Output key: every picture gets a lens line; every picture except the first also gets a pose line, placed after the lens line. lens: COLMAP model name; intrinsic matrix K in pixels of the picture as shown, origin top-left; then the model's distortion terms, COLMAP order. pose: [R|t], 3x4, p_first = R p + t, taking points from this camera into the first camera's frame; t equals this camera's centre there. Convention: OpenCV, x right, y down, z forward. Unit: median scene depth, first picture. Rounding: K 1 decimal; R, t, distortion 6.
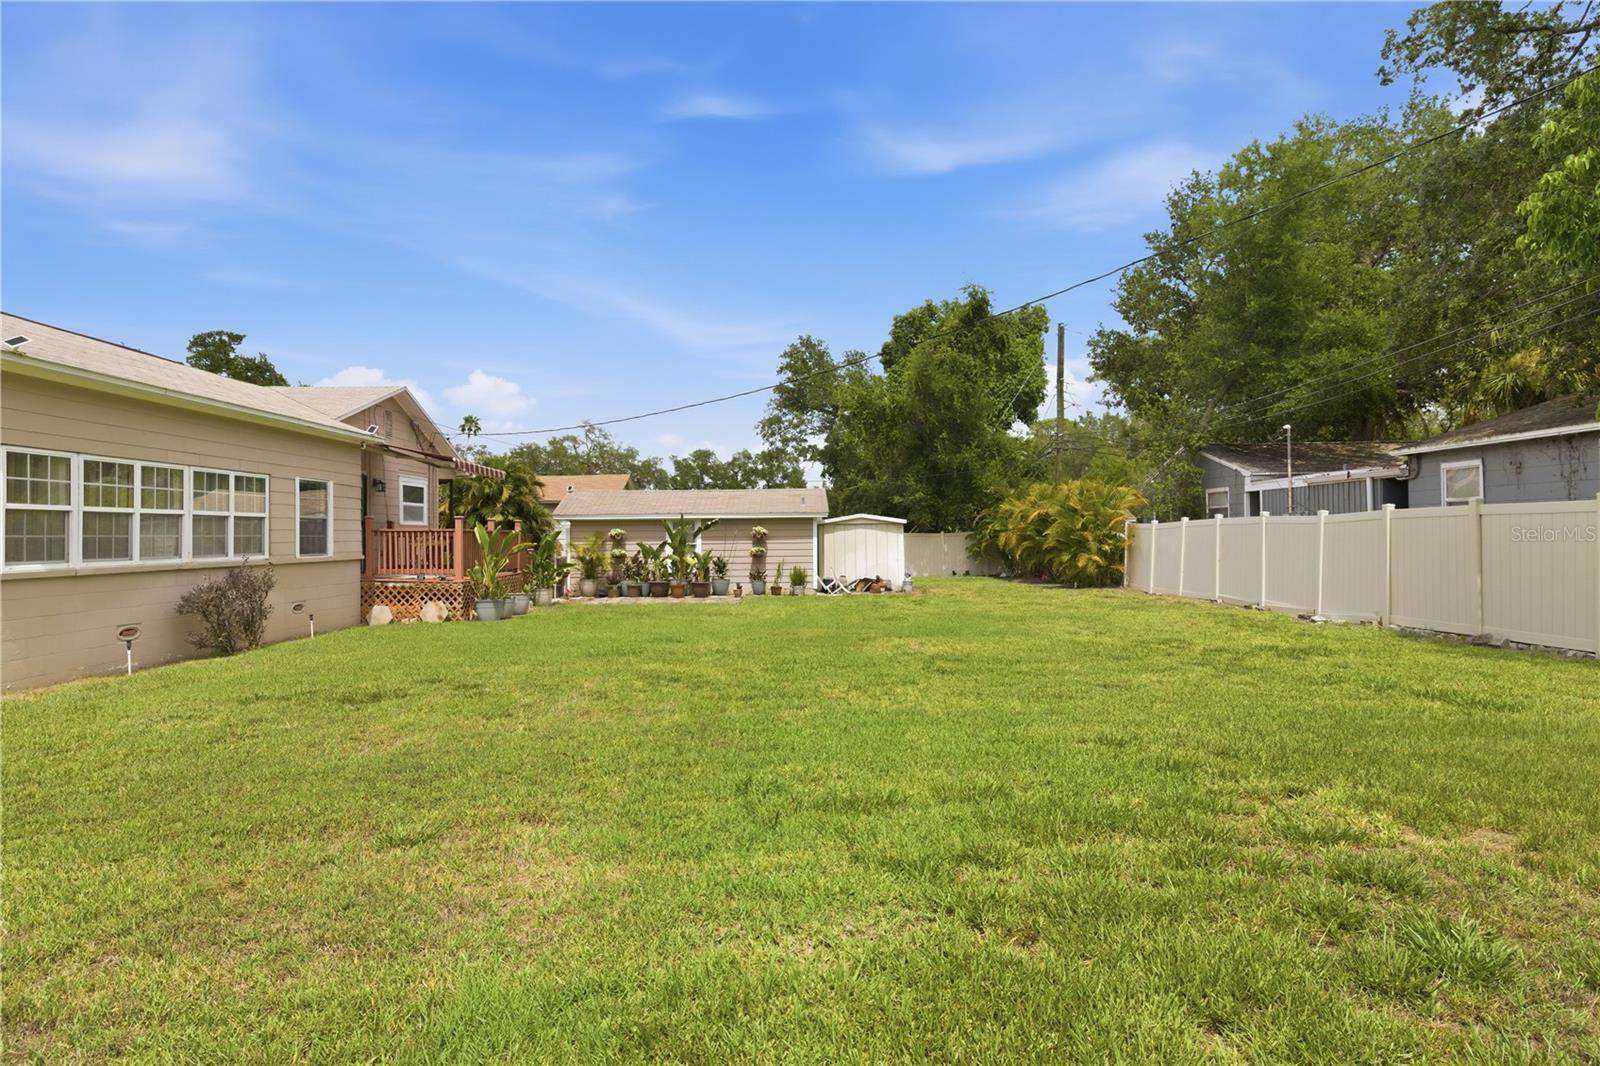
lens RADIAL K [[896.8, 0, 800.4], [0, 896.8, 512.7], [0, 0, 1]] dist [0.000167, -0.000155]
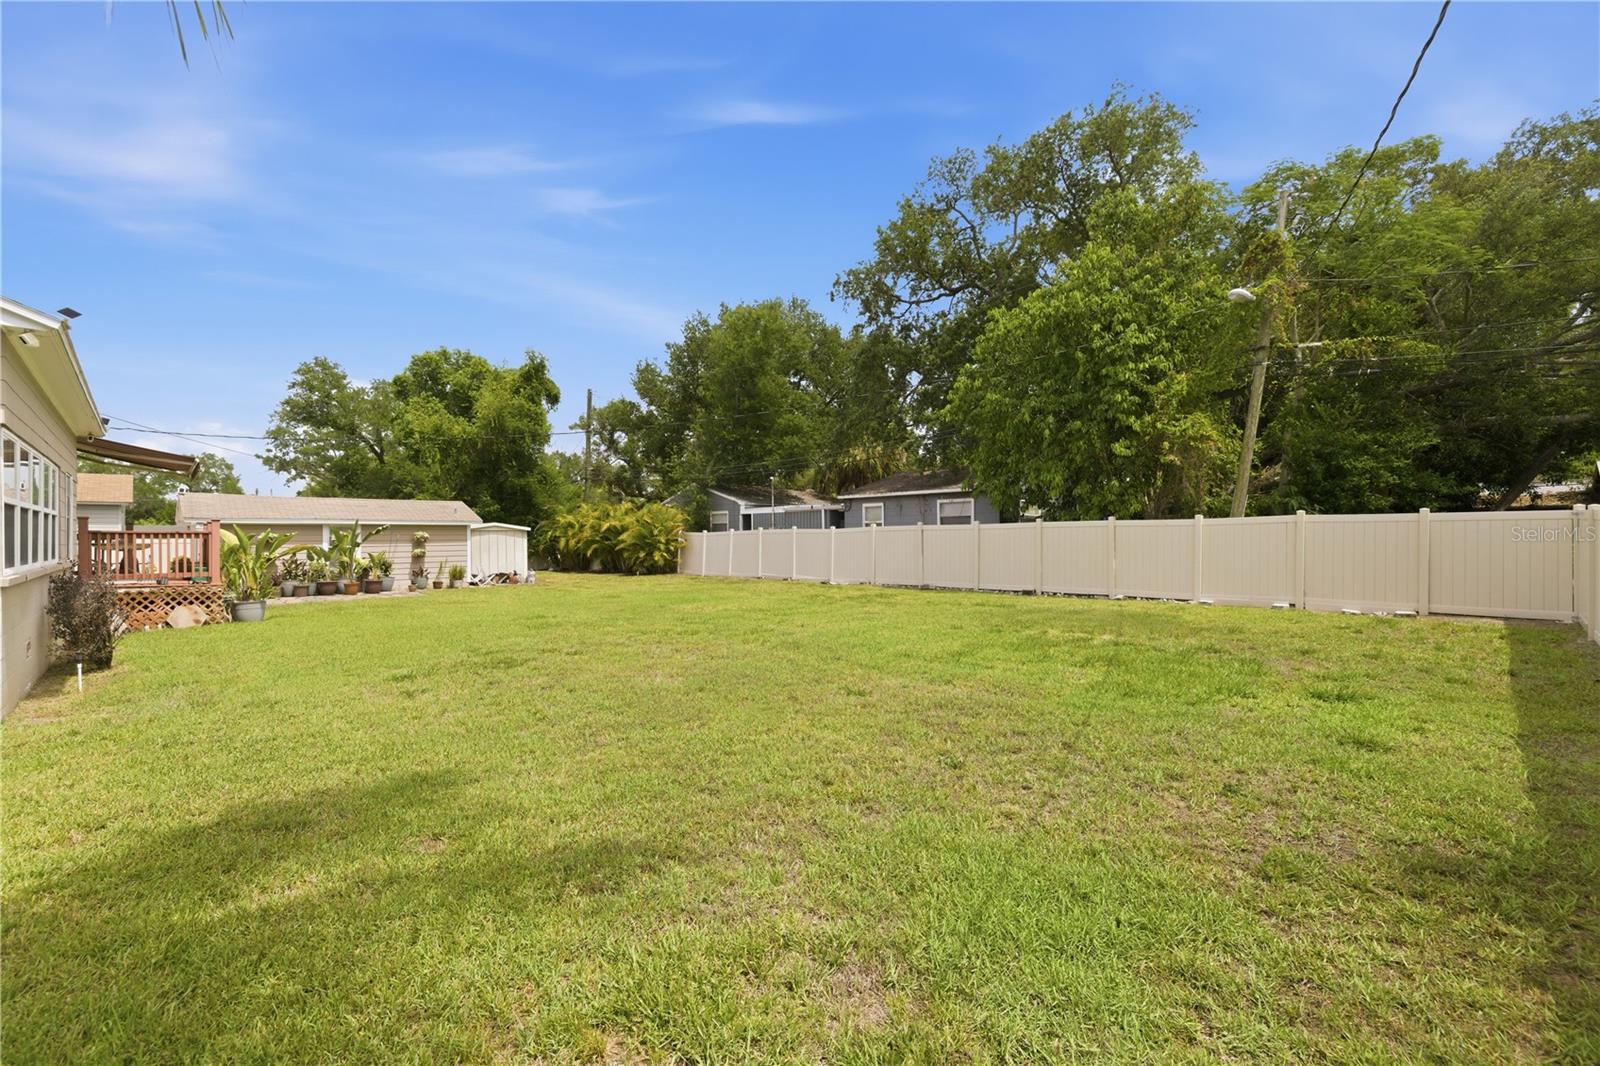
lens RADIAL K [[665.4, 0, 800.0], [0, 665.4, 533.0], [0, 0, 1]] dist [0.001113, -0.000041]
pose [[0.728429, 0.009262, 0.685059, -0.328196], [-0.018193, 0.999818, 0.005827, 0.003109], [-0.684880, -0.016708, 0.728465, 0.016133]]
